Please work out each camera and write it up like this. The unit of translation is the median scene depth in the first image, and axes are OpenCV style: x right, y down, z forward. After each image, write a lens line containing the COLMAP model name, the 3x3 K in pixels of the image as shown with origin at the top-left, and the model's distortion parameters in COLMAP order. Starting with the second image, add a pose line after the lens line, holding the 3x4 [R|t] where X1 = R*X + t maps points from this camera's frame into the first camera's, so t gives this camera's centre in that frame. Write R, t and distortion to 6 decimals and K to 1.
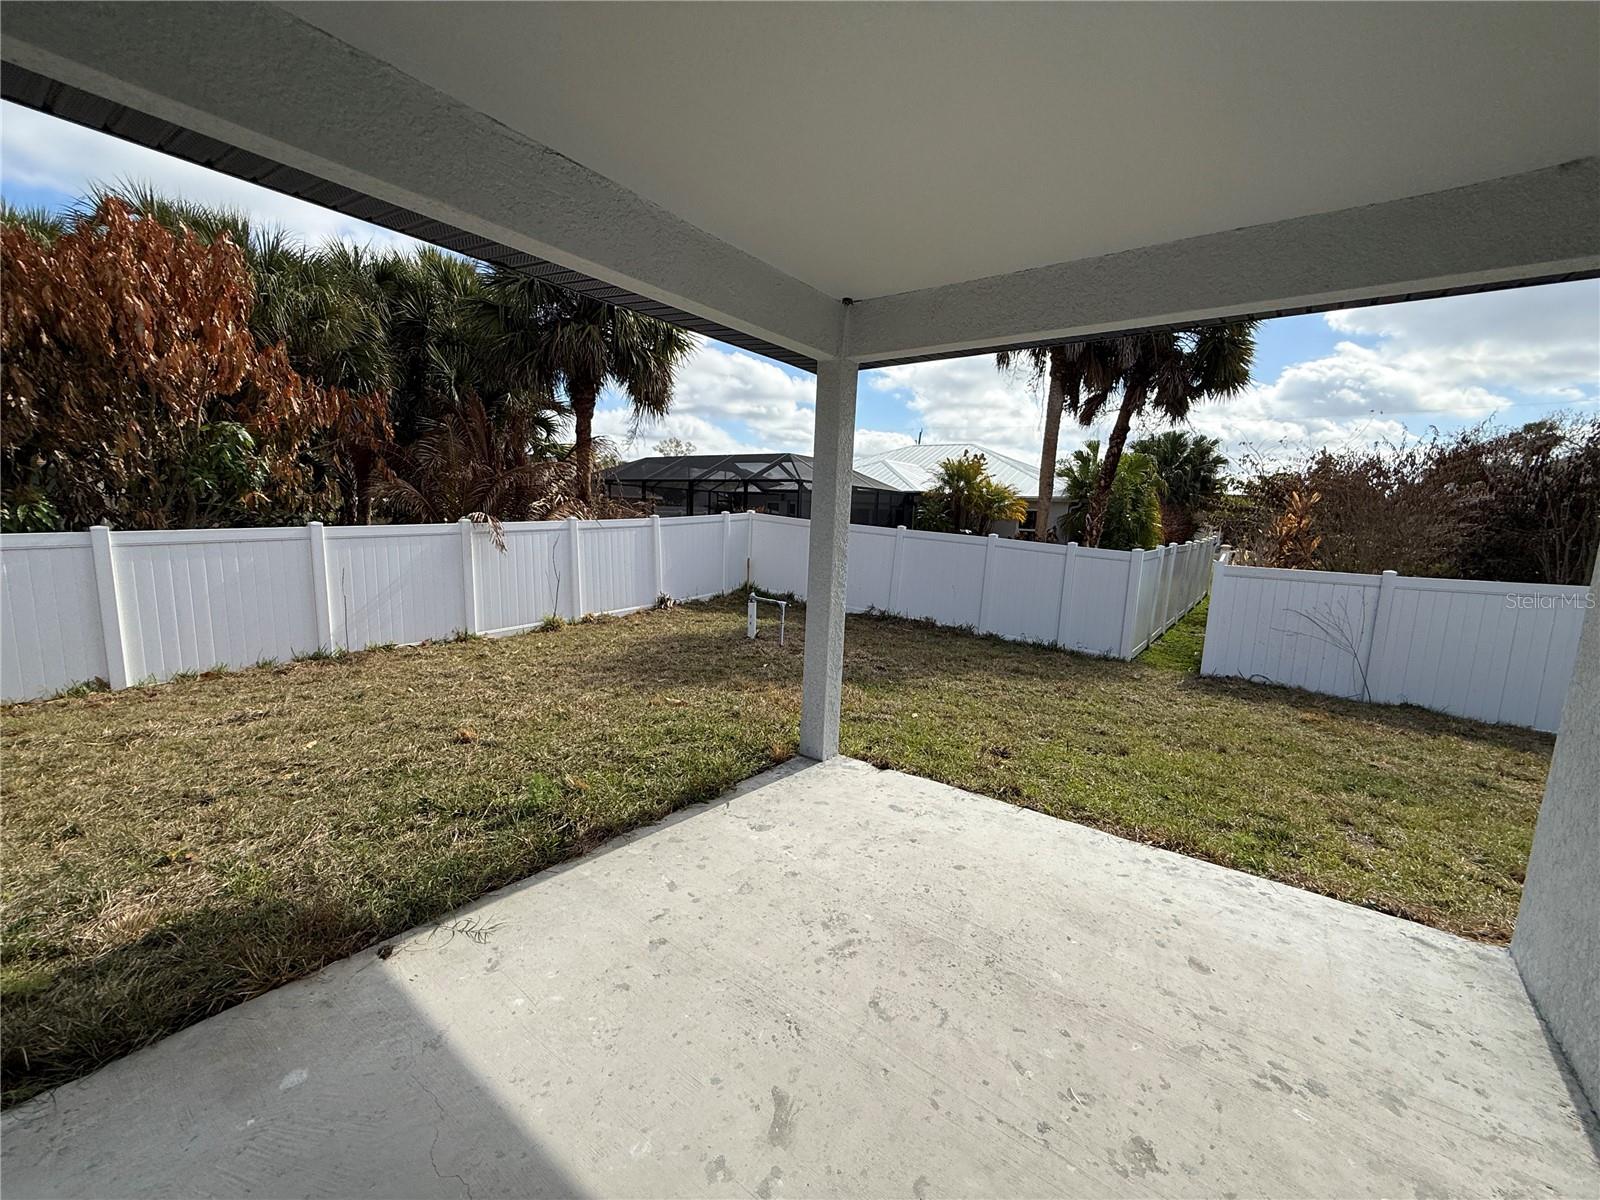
lens RADIAL K [[638.9, 0, 795.4], [0, 638.9, 604.7], [0, 0, 1]] dist [-0.000221, 0.000141]
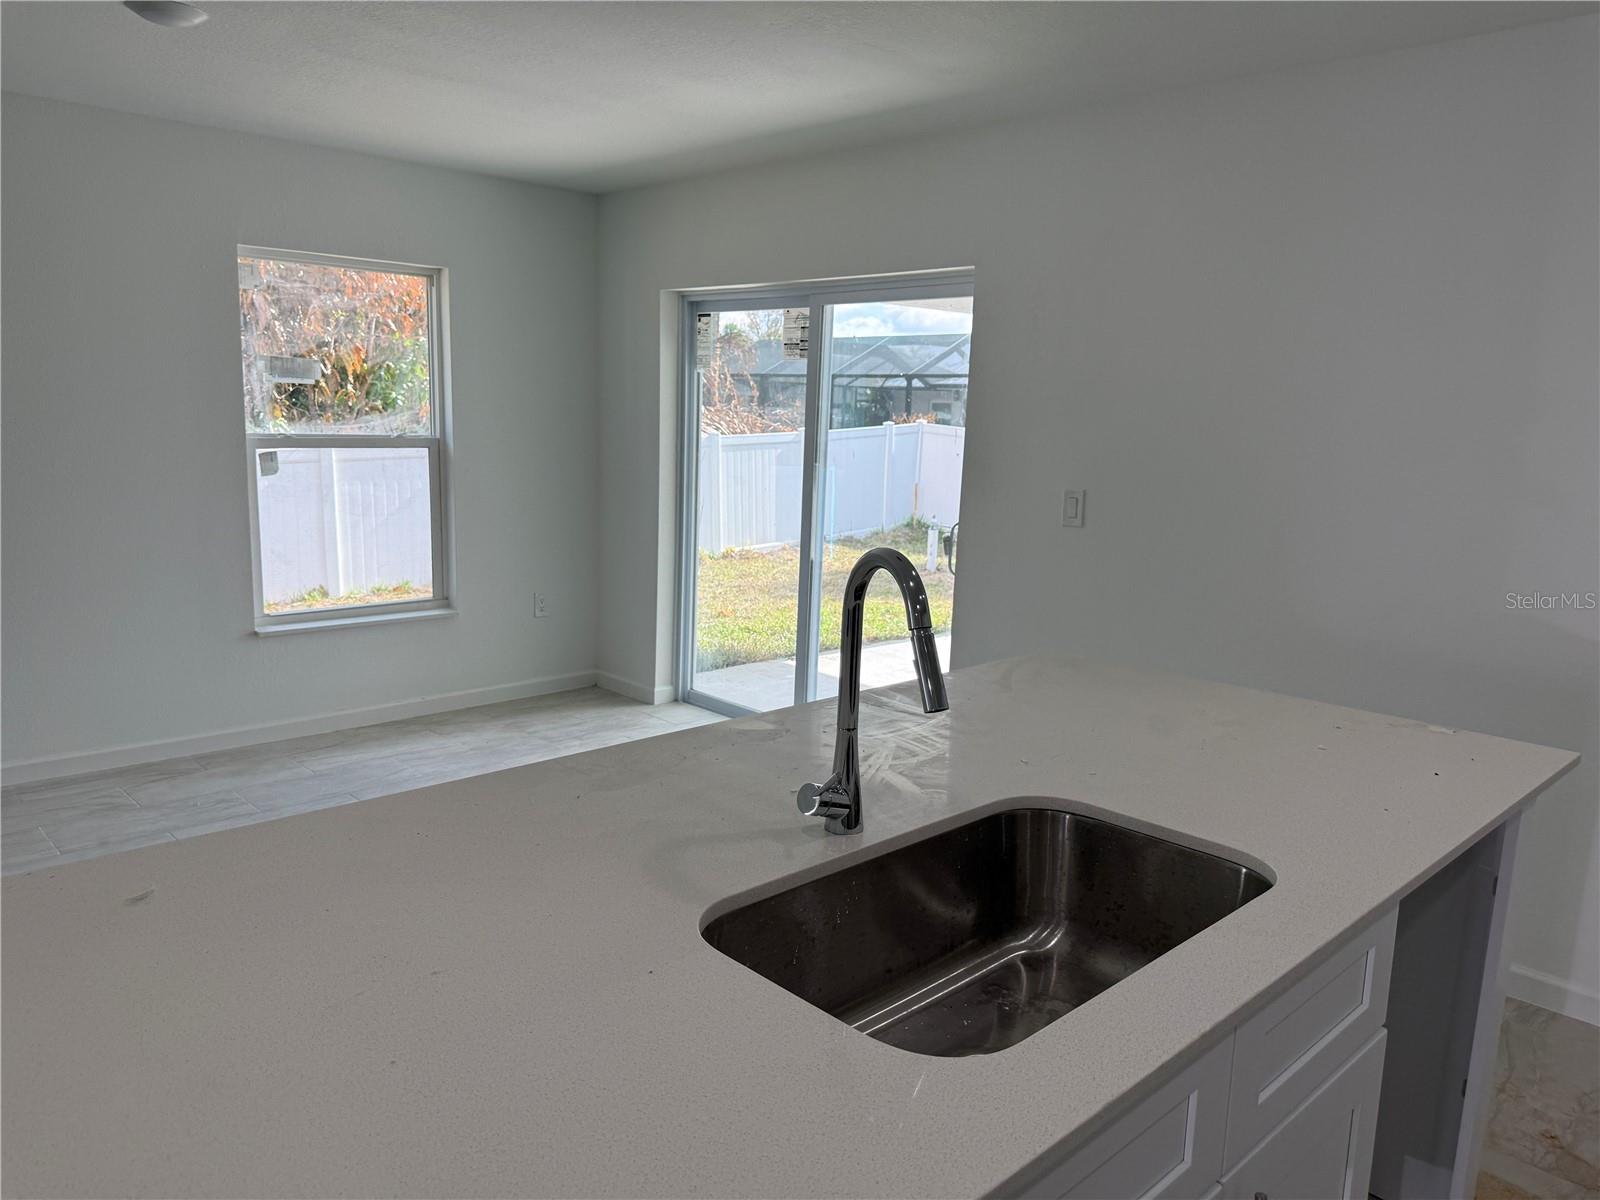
lens RADIAL K [[1122.8, 0, 809.3], [0, 1122.8, 619.8], [0, 0, 1]] dist [0.041104, -0.004389]
pose [[0.990480, 0.019386, -0.136283, -0.030971], [-0.014030, 0.999095, 0.040146, 0.082581], [0.136938, -0.037852, 0.989856, -0.761855]]
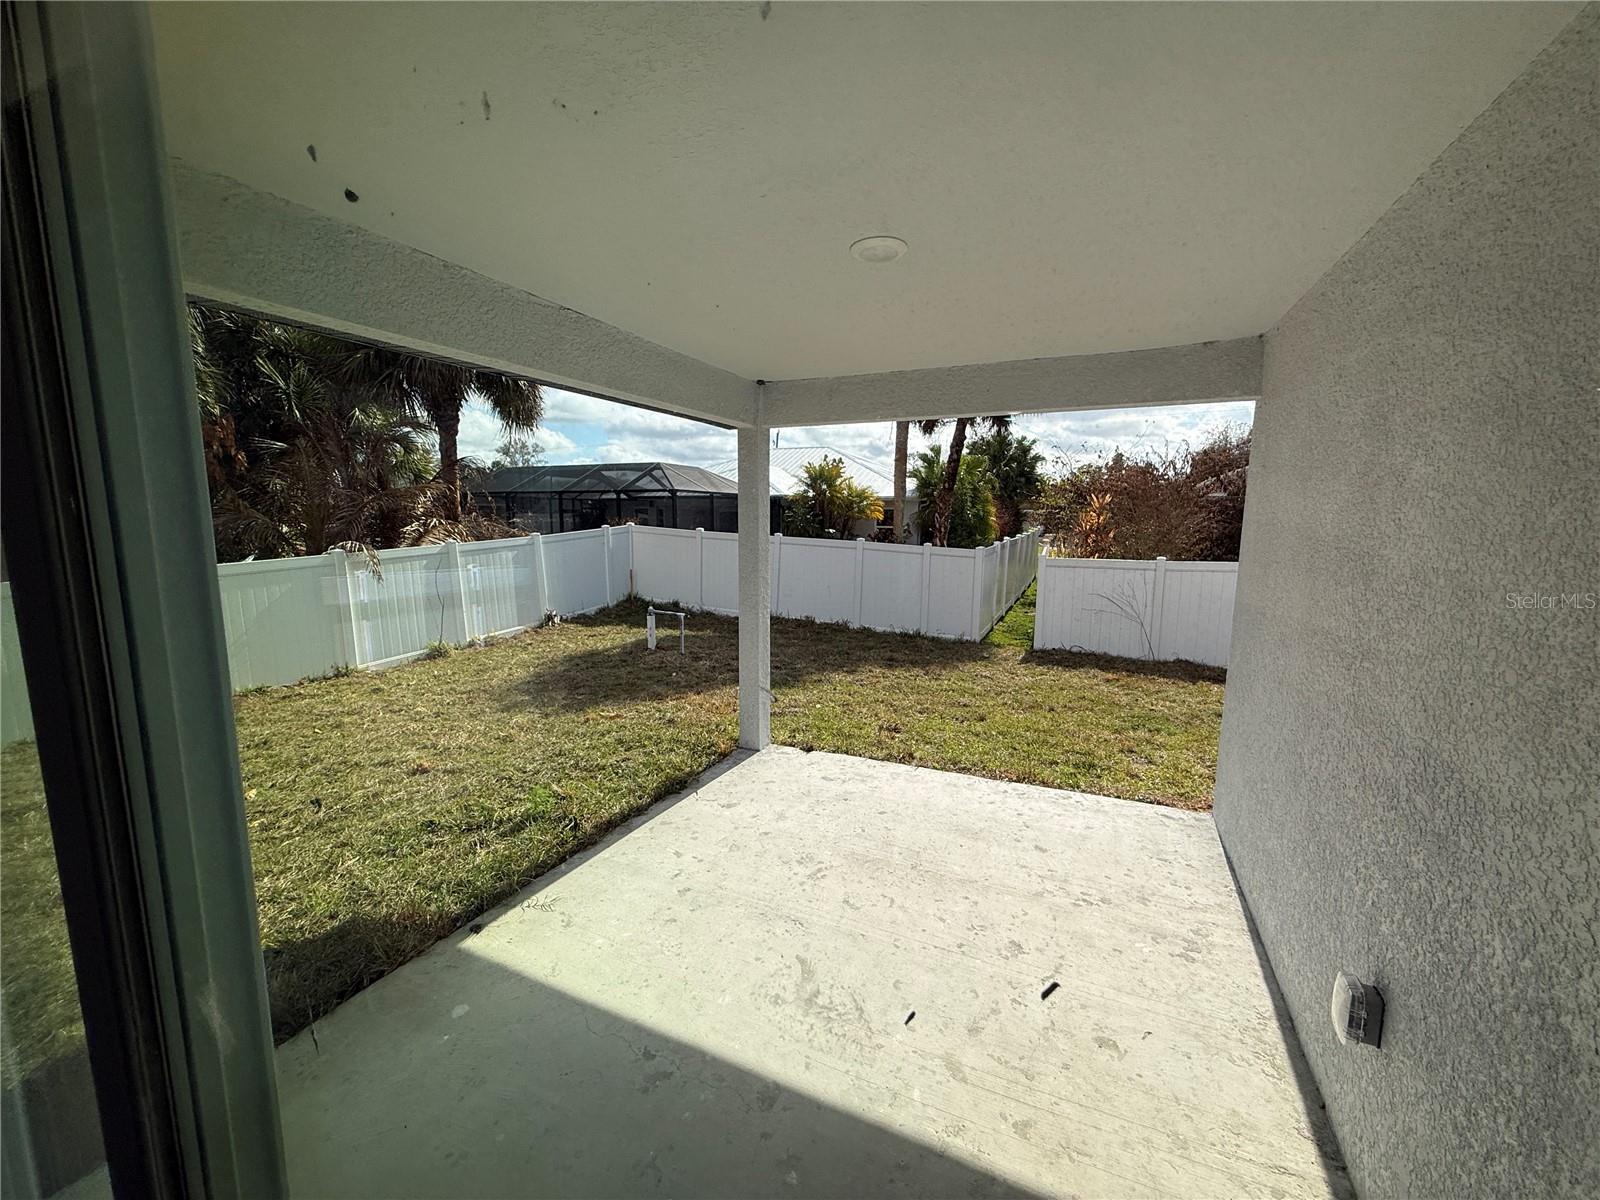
lens RADIAL K [[638.9, 0, 795.4], [0, 638.9, 604.7], [0, 0, 1]] dist [-0.000221, 0.000141]
pose [[0.975812, -0.066265, 0.208327, -0.072610], [0.065168, 0.997801, 0.012134, -0.025848], [-0.208673, 0.001736, 0.977984, -0.122414]]
